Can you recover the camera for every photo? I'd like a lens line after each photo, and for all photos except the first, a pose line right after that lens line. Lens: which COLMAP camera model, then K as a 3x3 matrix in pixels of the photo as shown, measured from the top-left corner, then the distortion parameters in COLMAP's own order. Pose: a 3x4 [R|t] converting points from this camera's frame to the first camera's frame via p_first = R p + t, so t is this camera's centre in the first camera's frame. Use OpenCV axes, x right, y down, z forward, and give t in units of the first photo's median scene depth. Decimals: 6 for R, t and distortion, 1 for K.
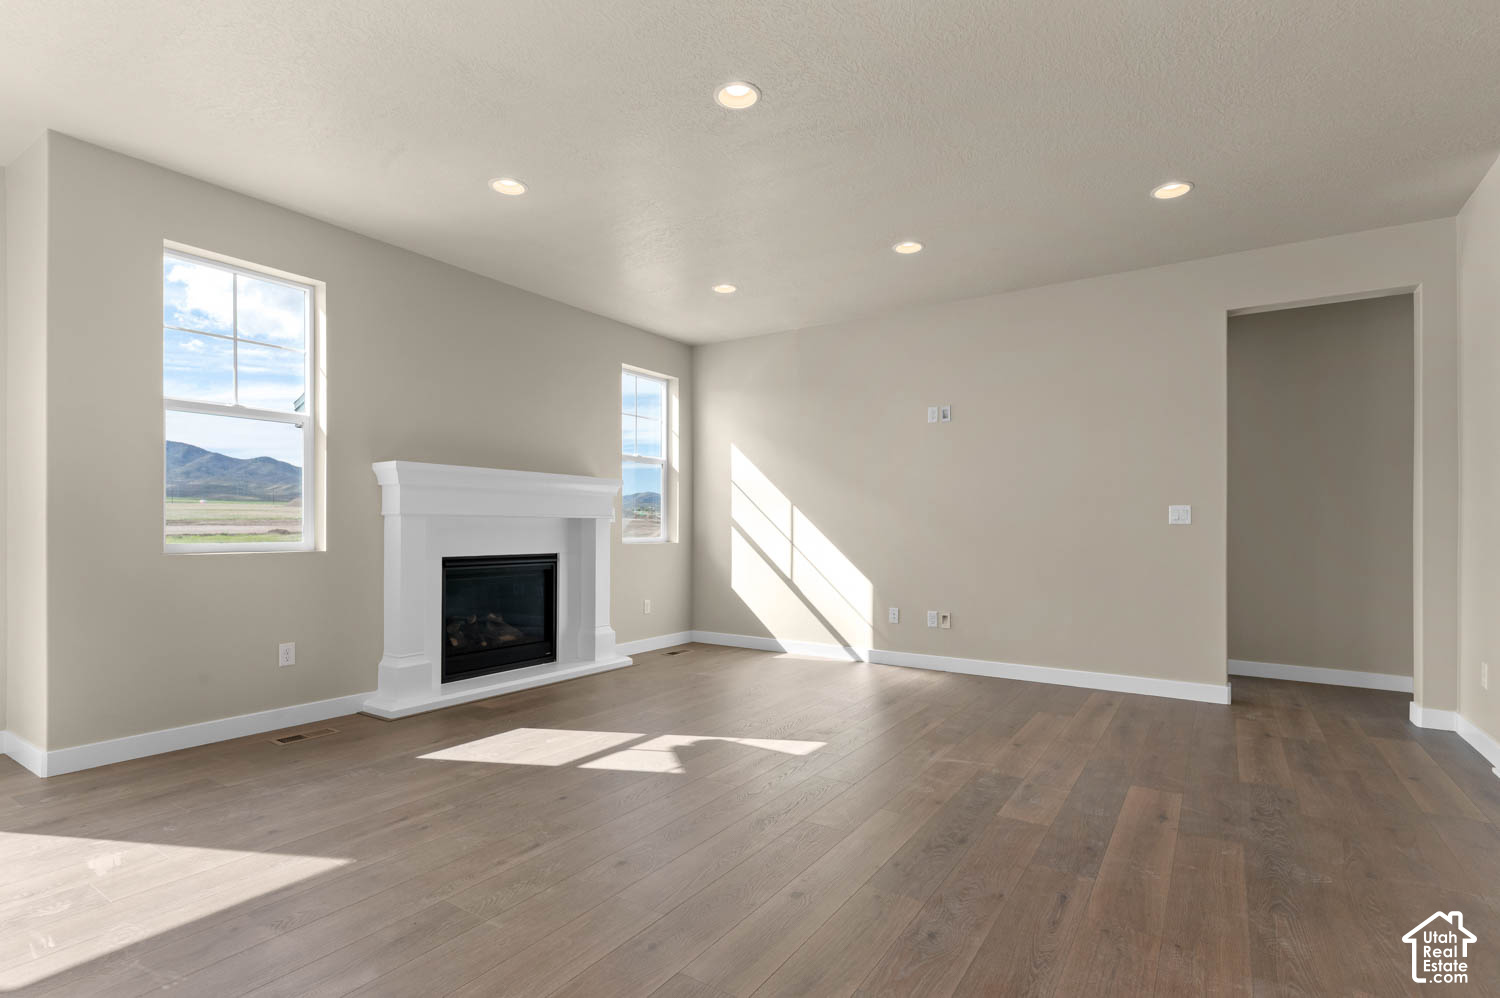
lens RADIAL K [[715.2, 0, 750.8], [0, 715.2, 520.9], [0, 0, 1]] dist [-0.002360, 0.000552]
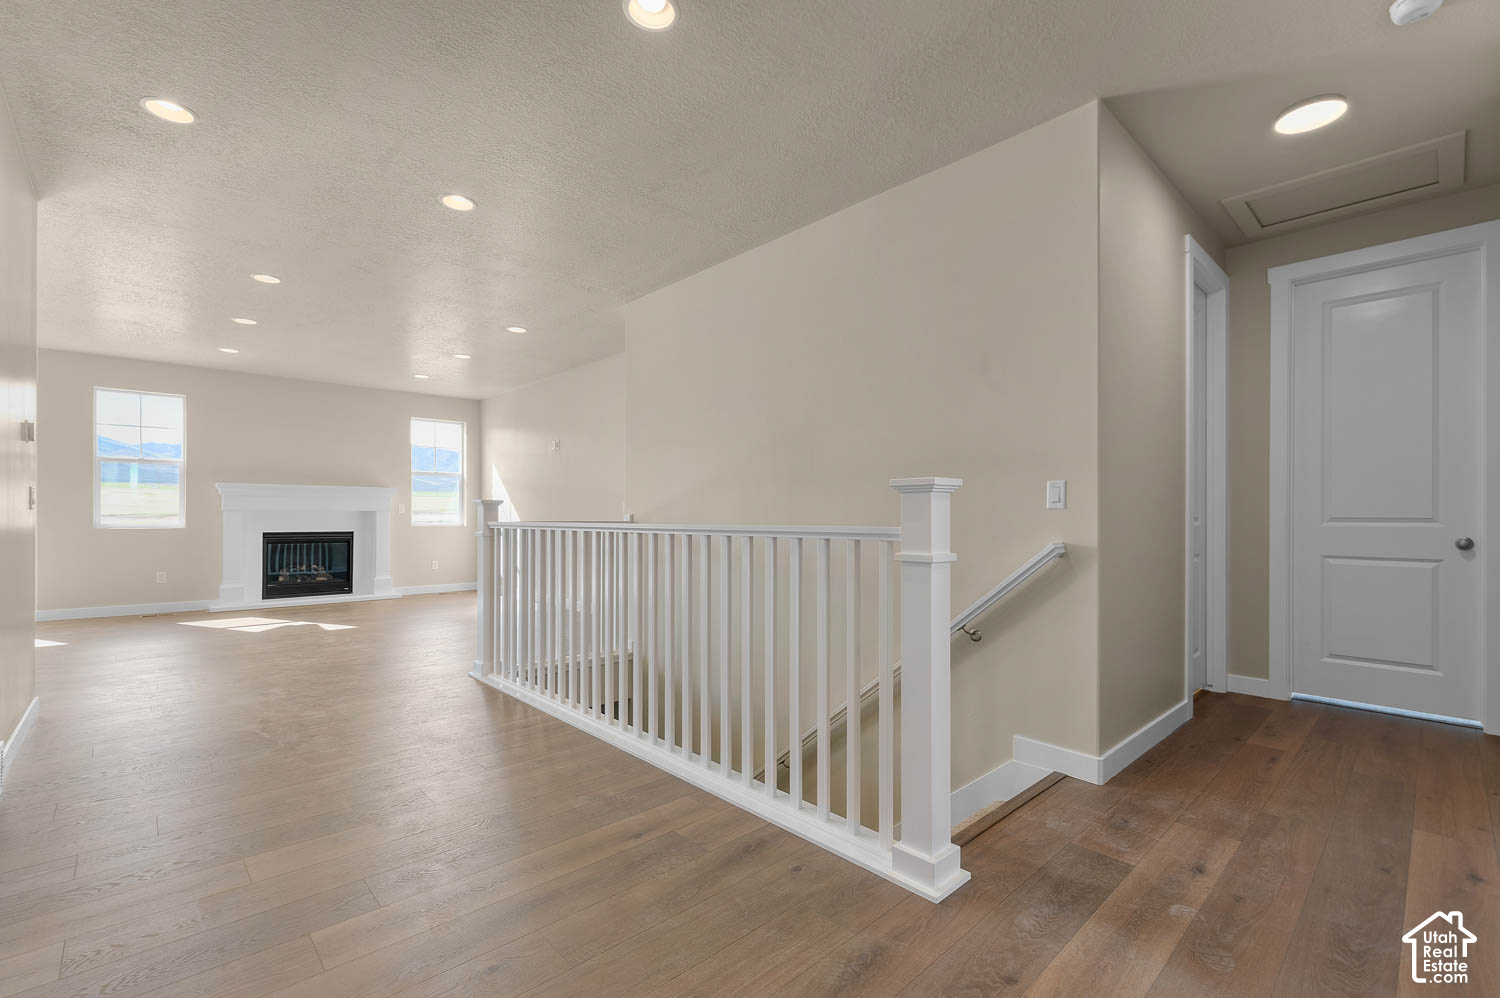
lens RADIAL K [[647.4, 0, 747.2], [0, 647.4, 511.2], [0, 0, 1]] dist [-0.001730, -0.001937]
pose [[0.970658, -0.000816, -0.240465, 1.035066], [0.000090, 0.999995, -0.003031, 0.001047], [0.240466, 0.002920, 0.970653, -0.292099]]
